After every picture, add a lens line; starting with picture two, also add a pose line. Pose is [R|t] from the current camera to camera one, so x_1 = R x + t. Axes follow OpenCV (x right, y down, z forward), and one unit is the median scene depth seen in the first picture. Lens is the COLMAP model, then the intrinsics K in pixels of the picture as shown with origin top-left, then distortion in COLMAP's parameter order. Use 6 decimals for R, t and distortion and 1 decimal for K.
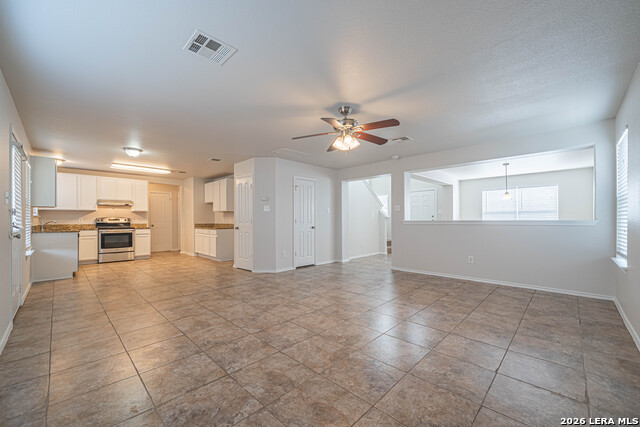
lens RADIAL K [[260.1, 0, 314.7], [0, 260.1, 219.3], [0, 0, 1]] dist [-0.004498, -0.000228]
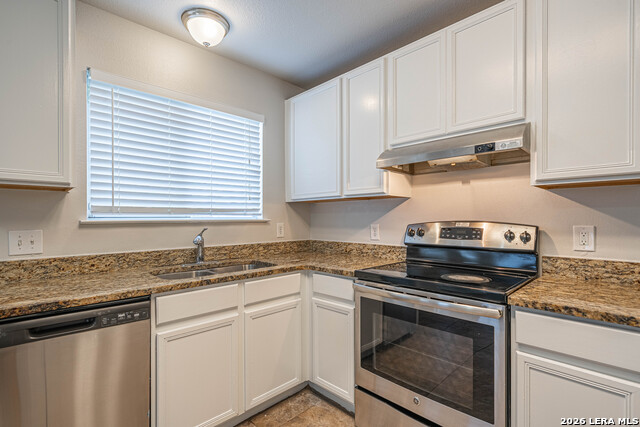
lens RADIAL K [[300.0, 0, 322.8], [0, 300.0, 218.0], [0, 0, 1]] dist [0.001899, -0.000158]
pose [[0.005834, -0.001719, -0.999982, -0.528497], [0.004958, 0.999986, -0.001690, -0.010756], [0.999971, -0.004948, 0.005843, 0.894333]]
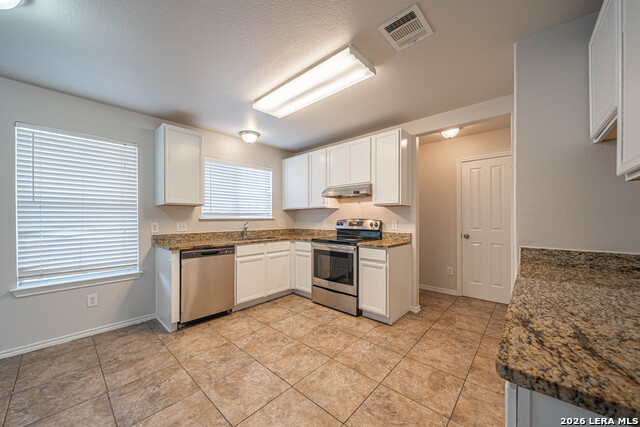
lens RADIAL K [[233.4, 0, 317.1], [0, 233.4, 218.5], [0, 0, 1]] dist [0.000339, 0.000085]
pose [[0.039731, 0.002021, -0.999208, -0.303989], [0.003099, 0.999993, 0.002146, -0.010038], [0.999206, -0.003181, 0.039725, 0.913703]]
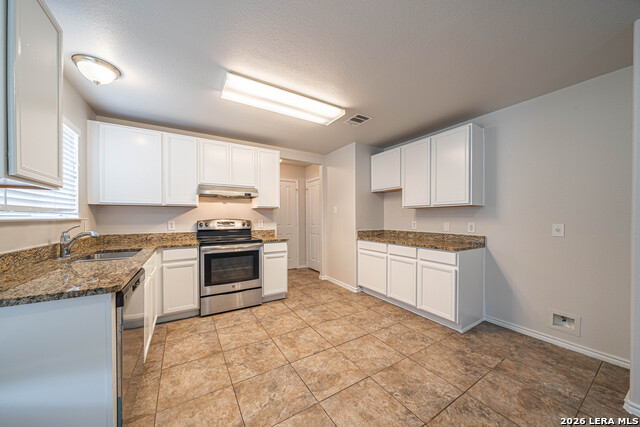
lens RADIAL K [[222.5, 0, 309.9], [0, 222.5, 217.6], [0, 0, 1]] dist [-0.002712, -0.000517]
pose [[0.967393, 0.000902, -0.253278, -0.495629], [-0.000628, 0.999999, 0.001162, -0.011562], [0.253278, -0.000965, 0.967393, 0.606677]]
